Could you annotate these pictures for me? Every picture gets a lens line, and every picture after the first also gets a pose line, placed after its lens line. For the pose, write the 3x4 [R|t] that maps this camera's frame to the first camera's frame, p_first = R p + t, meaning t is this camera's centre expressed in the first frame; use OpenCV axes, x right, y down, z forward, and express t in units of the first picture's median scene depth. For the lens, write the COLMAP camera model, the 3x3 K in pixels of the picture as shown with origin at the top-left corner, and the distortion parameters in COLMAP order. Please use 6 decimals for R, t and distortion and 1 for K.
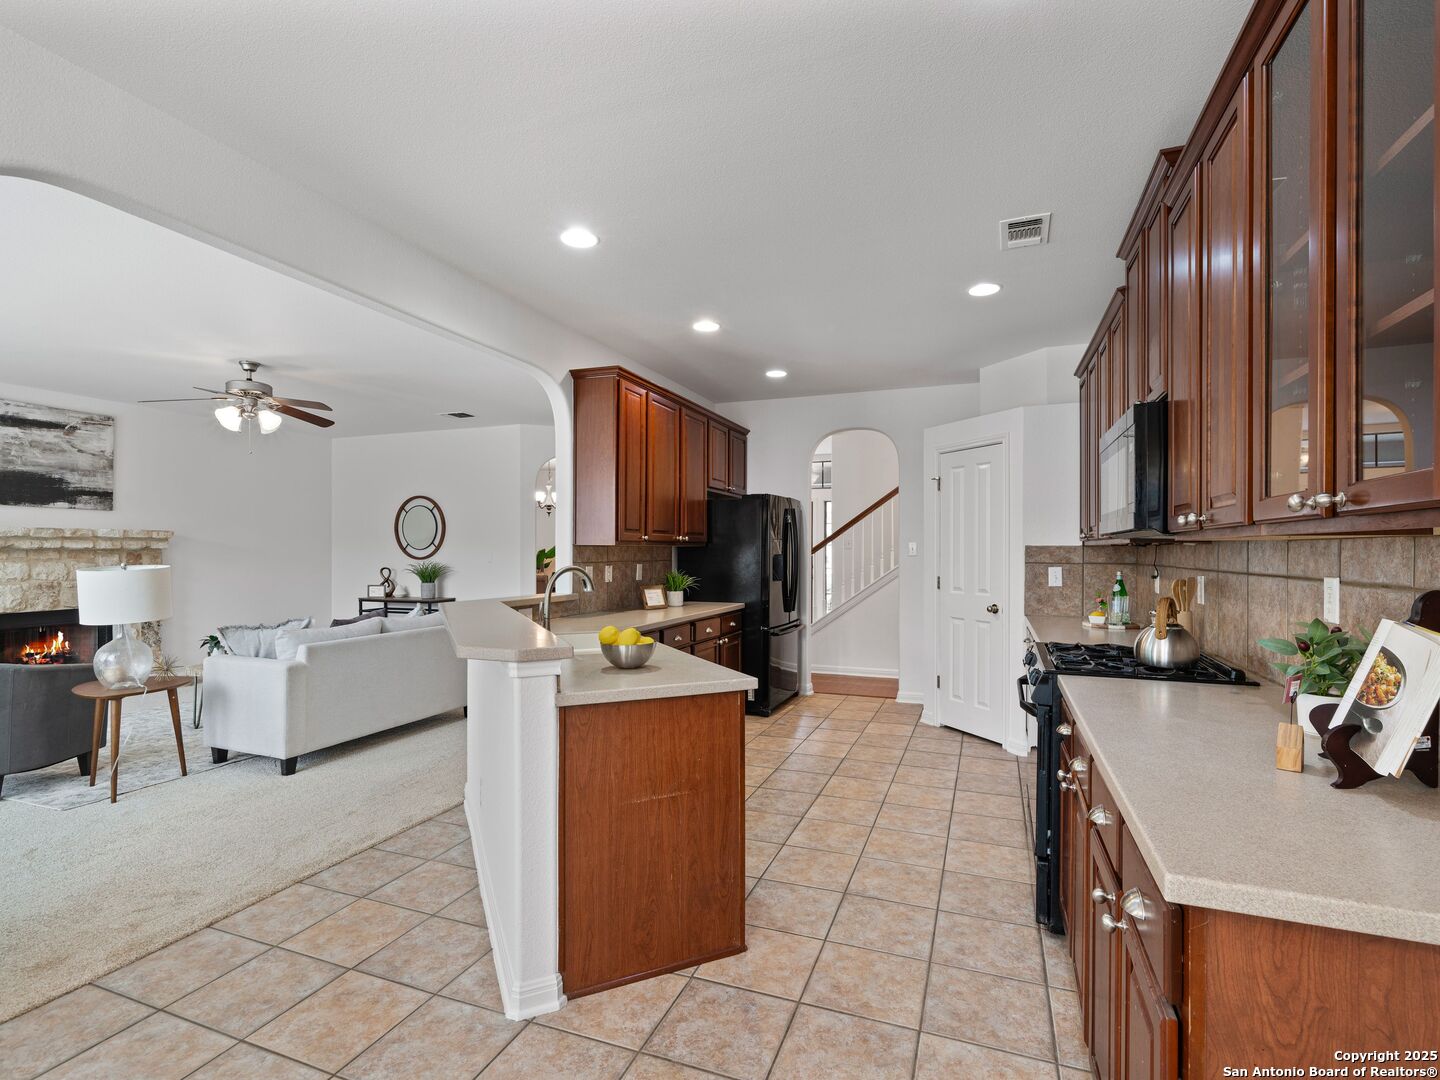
lens RADIAL K [[696.6, 0, 728.1], [0, 696.6, 551.5], [0, 0, 1]] dist [0.000305, 0.000145]
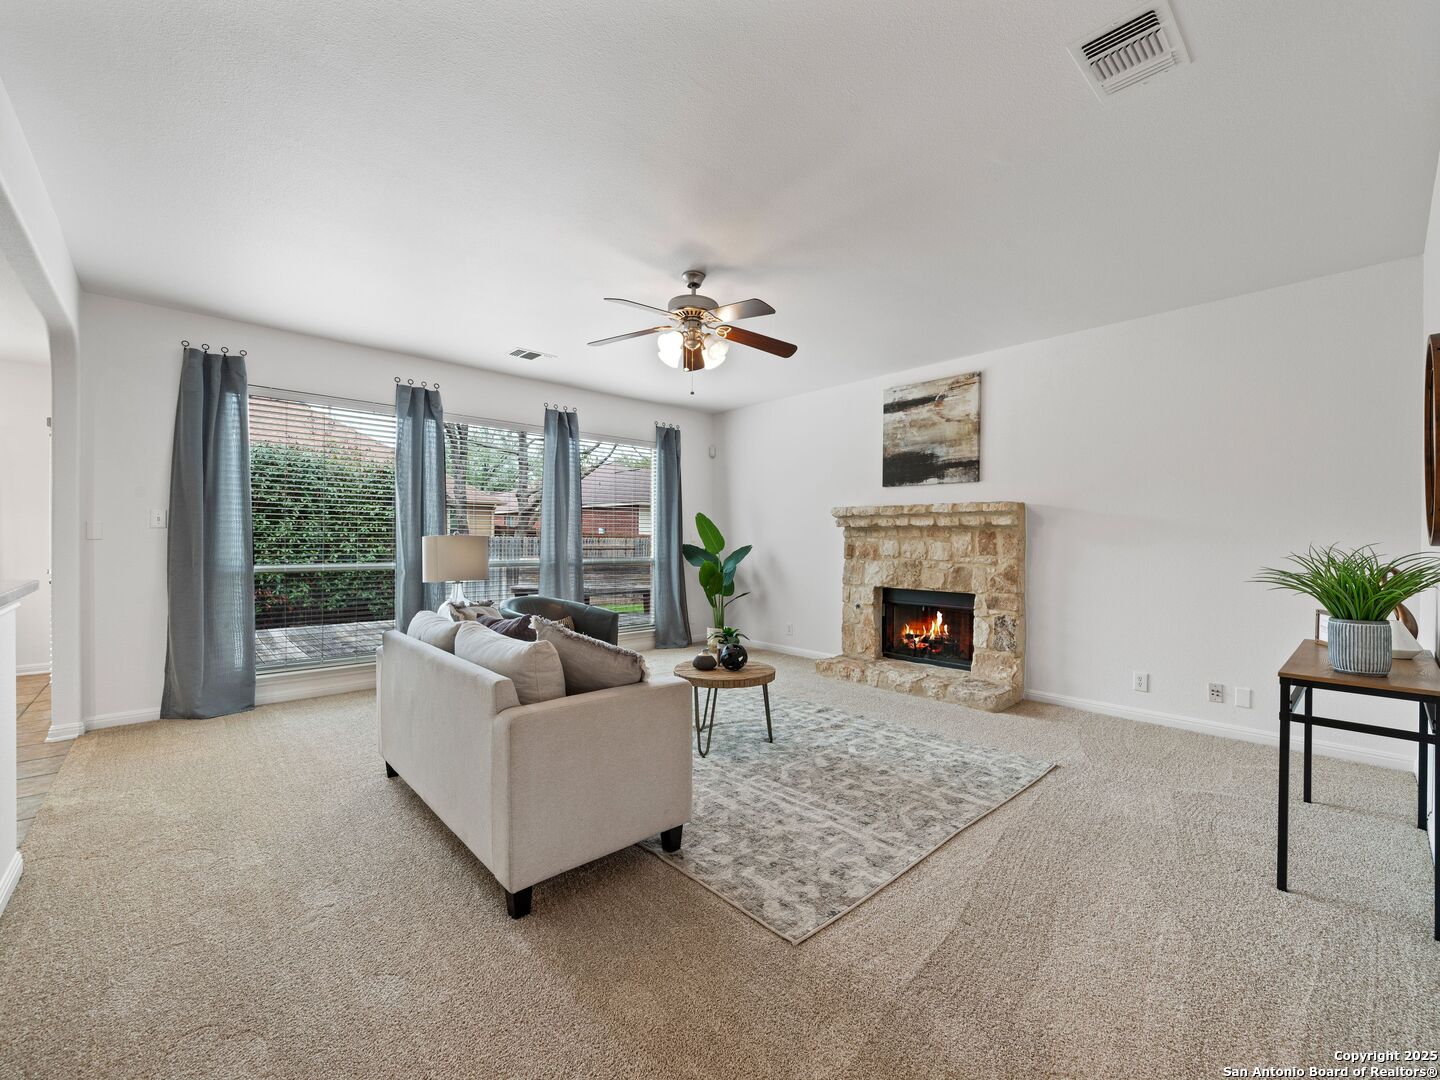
lens RADIAL K [[598.7, 0, 729.1], [0, 598.7, 539.0], [0, 0, 1]] dist [-0.001608, -0.000082]
pose [[-0.445417, -0.002222, -0.895320, -0.094684], [-0.007644, 0.999970, 0.001321, 0.013769], [0.895290, 0.007432, -0.445421, 1.098746]]
